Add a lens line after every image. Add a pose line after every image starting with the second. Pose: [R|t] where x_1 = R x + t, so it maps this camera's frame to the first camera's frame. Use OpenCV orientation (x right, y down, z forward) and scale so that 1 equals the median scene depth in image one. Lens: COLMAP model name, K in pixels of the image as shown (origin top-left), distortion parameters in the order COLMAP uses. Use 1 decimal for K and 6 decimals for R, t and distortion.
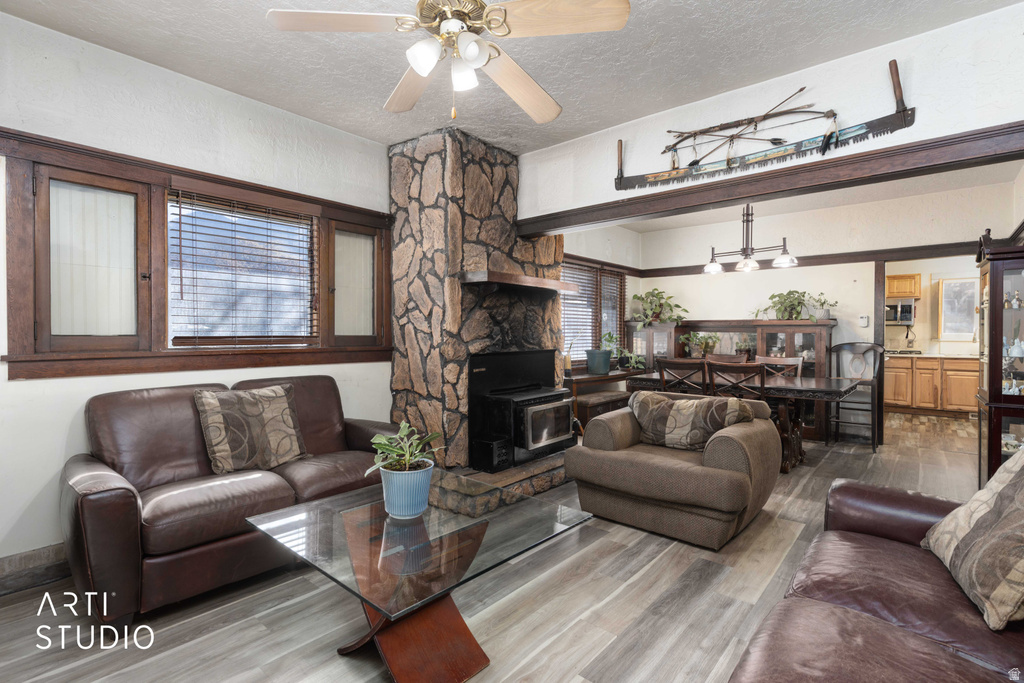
lens RADIAL K [[490.1, 0, 513.3], [0, 490.1, 337.2], [0, 0, 1]] dist [0.002209, -0.000942]
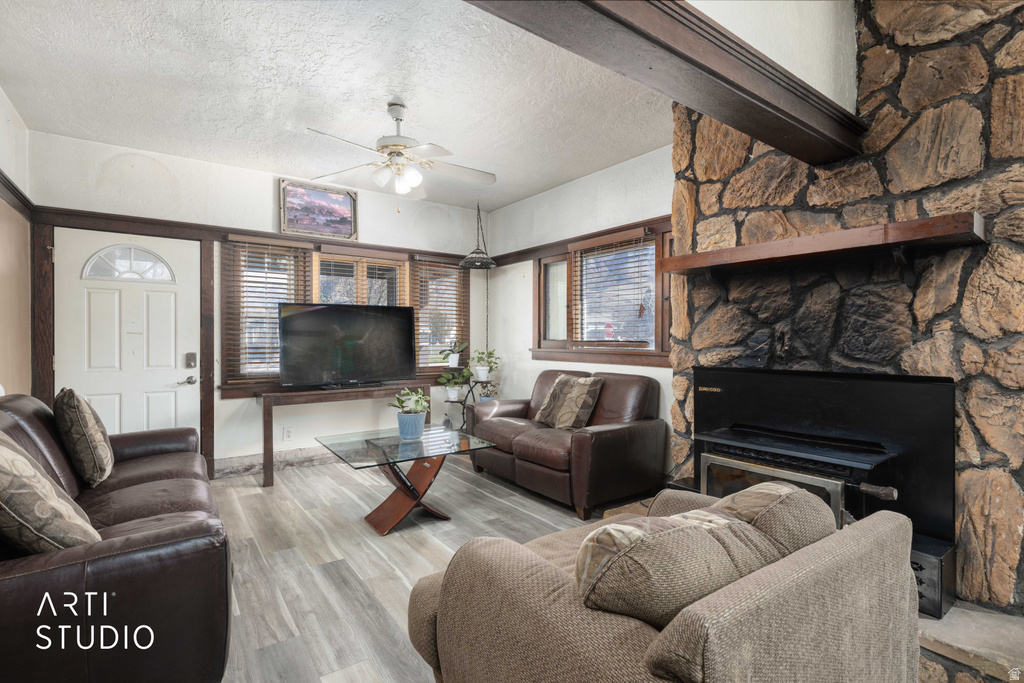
lens RADIAL K [[490.1, 0, 515.2], [0, 490.1, 341.9], [0, 0, 1]] dist [0.002209, -0.000942]
pose [[-0.243314, 0.007672, -0.969917, 0.498968], [-0.008361, 0.999915, 0.010007, -0.006269], [0.969912, 0.010545, -0.243229, 0.629669]]
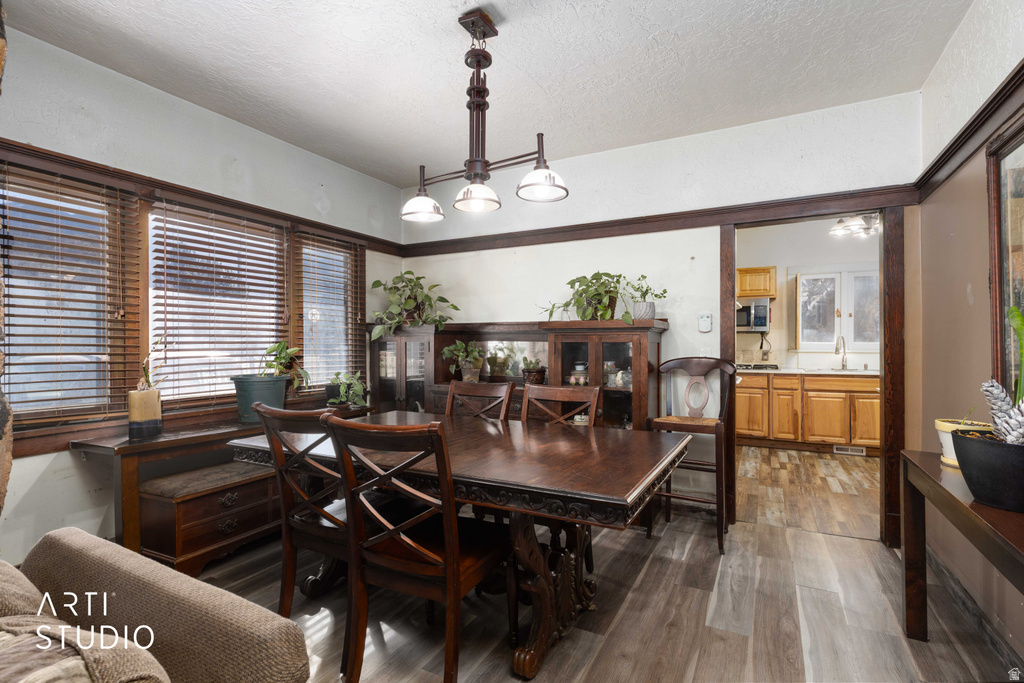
lens RADIAL K [[490.1, 0, 509.2], [0, 490.1, 341.8], [0, 0, 1]] dist [0.002209, -0.000942]
pose [[0.977670, -0.002602, 0.210130, 0.316587], [0.005165, 0.999919, -0.011648, -0.002637], [-0.210082, 0.012474, 0.977604, 0.413922]]
